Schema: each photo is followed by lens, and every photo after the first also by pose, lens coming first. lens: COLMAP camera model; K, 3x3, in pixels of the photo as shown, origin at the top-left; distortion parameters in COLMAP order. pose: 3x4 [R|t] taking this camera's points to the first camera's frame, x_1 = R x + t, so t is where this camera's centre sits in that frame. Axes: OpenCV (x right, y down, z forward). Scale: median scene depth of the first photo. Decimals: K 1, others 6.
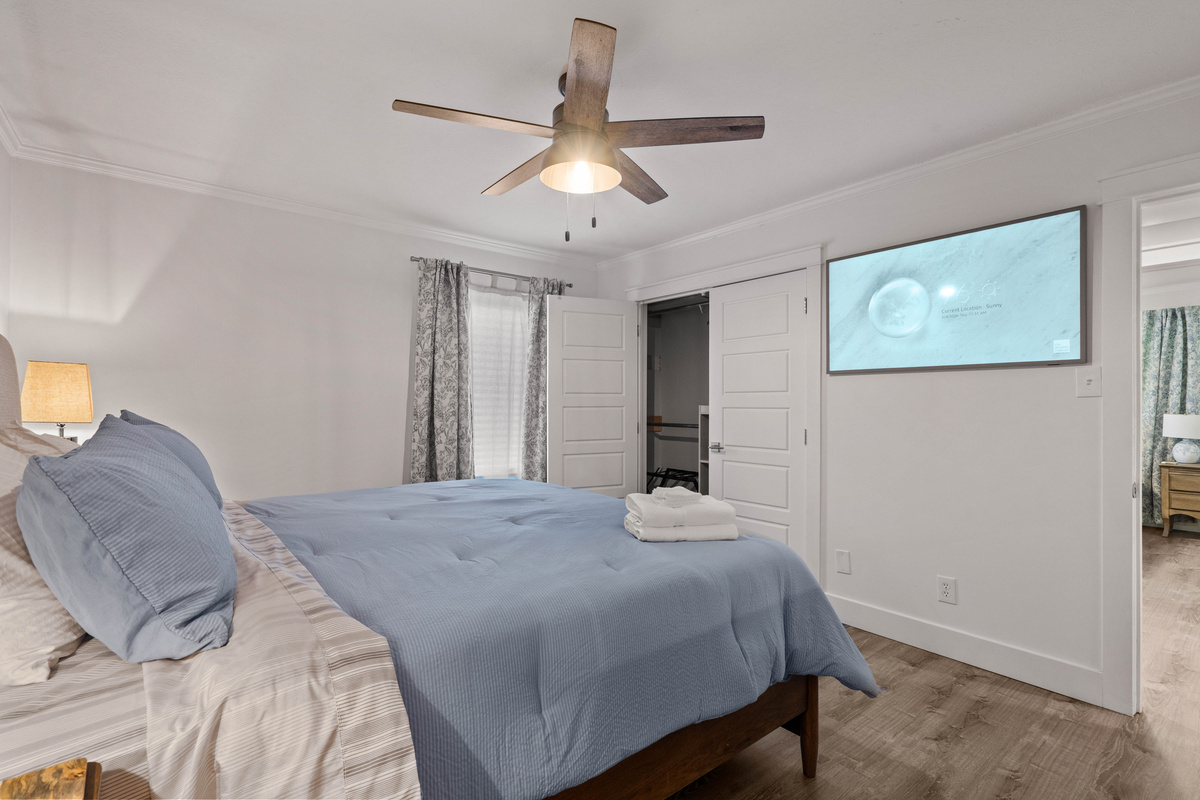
lens RADIAL K [[554.3, 0, 598.0], [0, 554.3, 403.5], [0, 0, 1]] dist [0.000789, 0.000154]
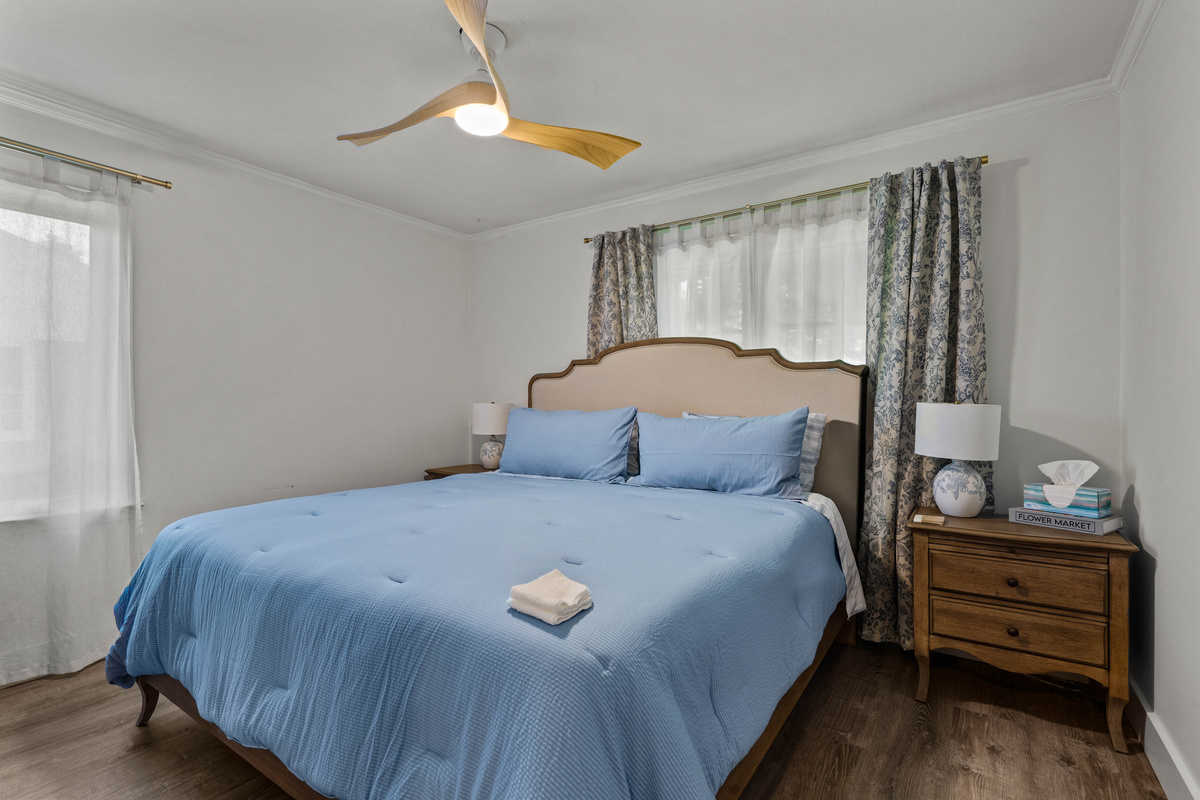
lens RADIAL K [[566.4, 0, 600.1], [0, 566.4, 400.6], [0, 0, 1]] dist [0.003802, 0.000238]
pose [[0.953087, -0.005268, 0.302651, 0.641268], [0.003934, 0.999980, 0.005019, 0.013954], [-0.302671, -0.003593, 0.953088, 0.644299]]
